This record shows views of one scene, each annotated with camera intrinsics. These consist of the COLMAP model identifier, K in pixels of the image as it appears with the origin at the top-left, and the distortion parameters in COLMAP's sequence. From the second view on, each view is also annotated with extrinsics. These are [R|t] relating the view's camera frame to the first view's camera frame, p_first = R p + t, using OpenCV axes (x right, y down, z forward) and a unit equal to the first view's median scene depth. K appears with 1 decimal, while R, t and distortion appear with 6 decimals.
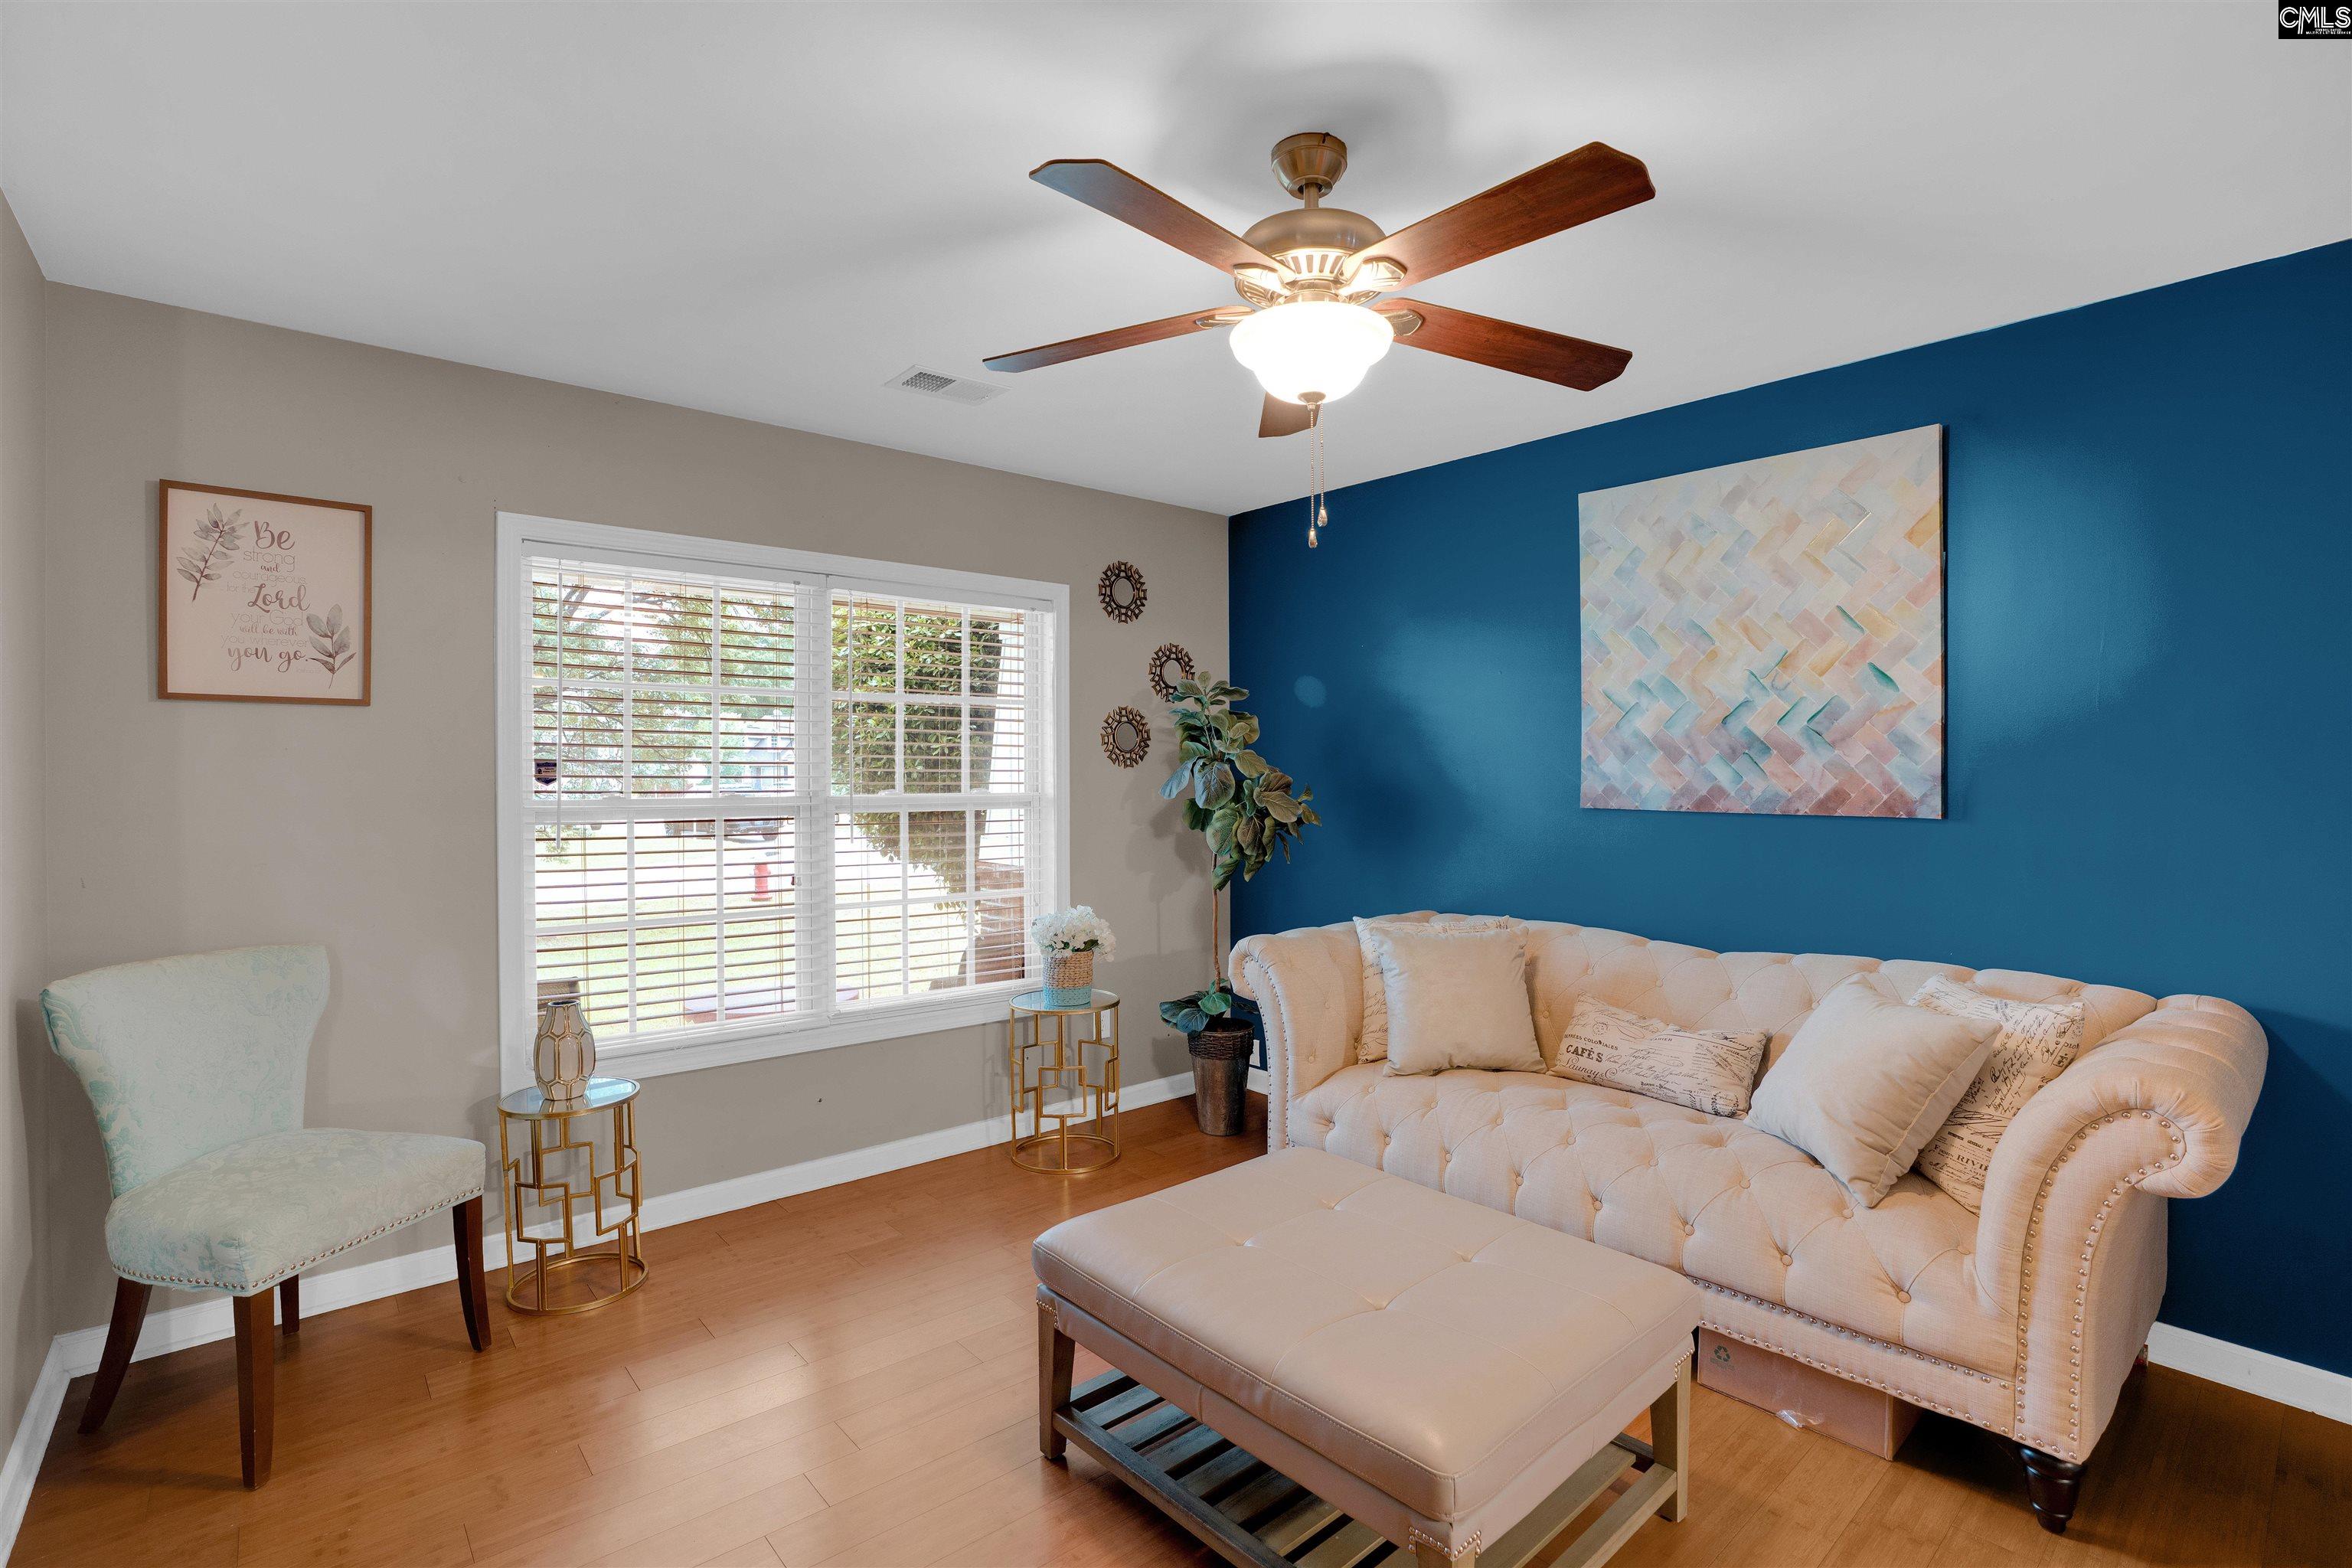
lens RADIAL K [[1091.5, 0, 1176.0], [0, 1091.5, 784.0], [0, 0, 1]] dist [-0.065837, 0.027337]
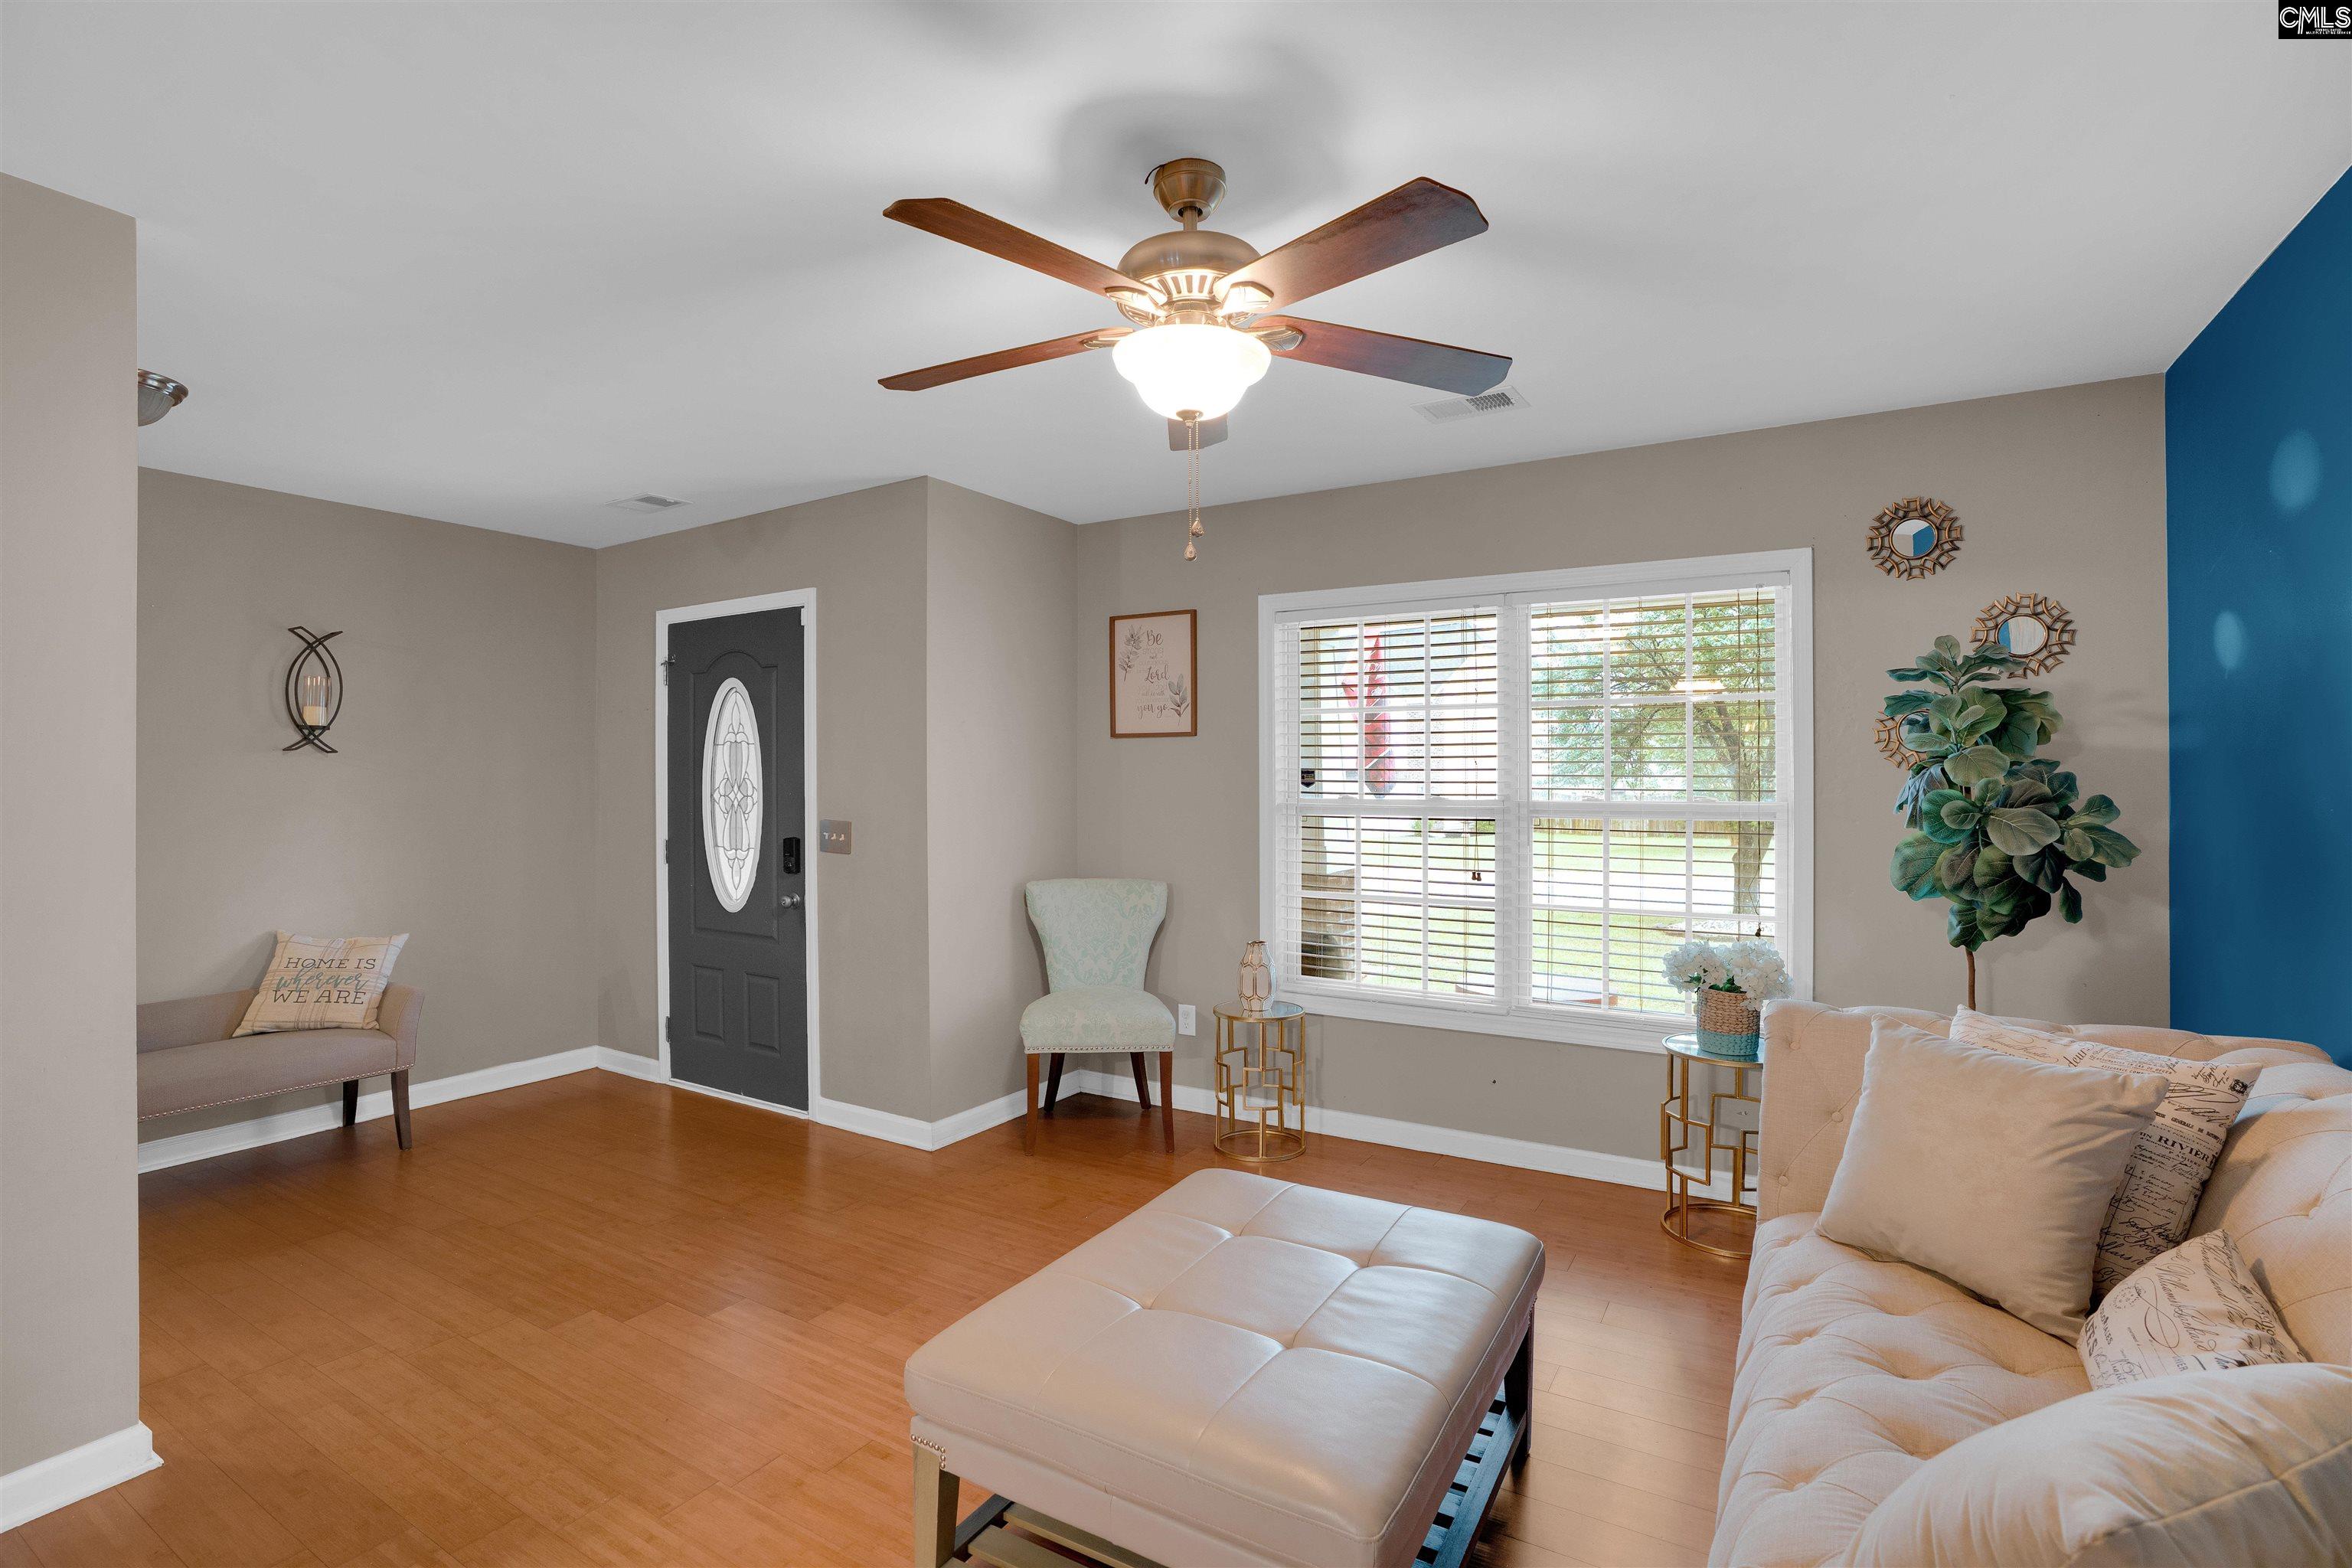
lens RADIAL K [[1091.5, 0, 1176.0], [0, 1091.5, 784.0], [0, 0, 1]] dist [-0.065837, 0.027337]
pose [[0.332252, 0.013804, -0.943090, 0.760723], [-0.002019, 0.999901, 0.013924, -0.025771], [0.943188, -0.002722, 0.332247, 0.439298]]
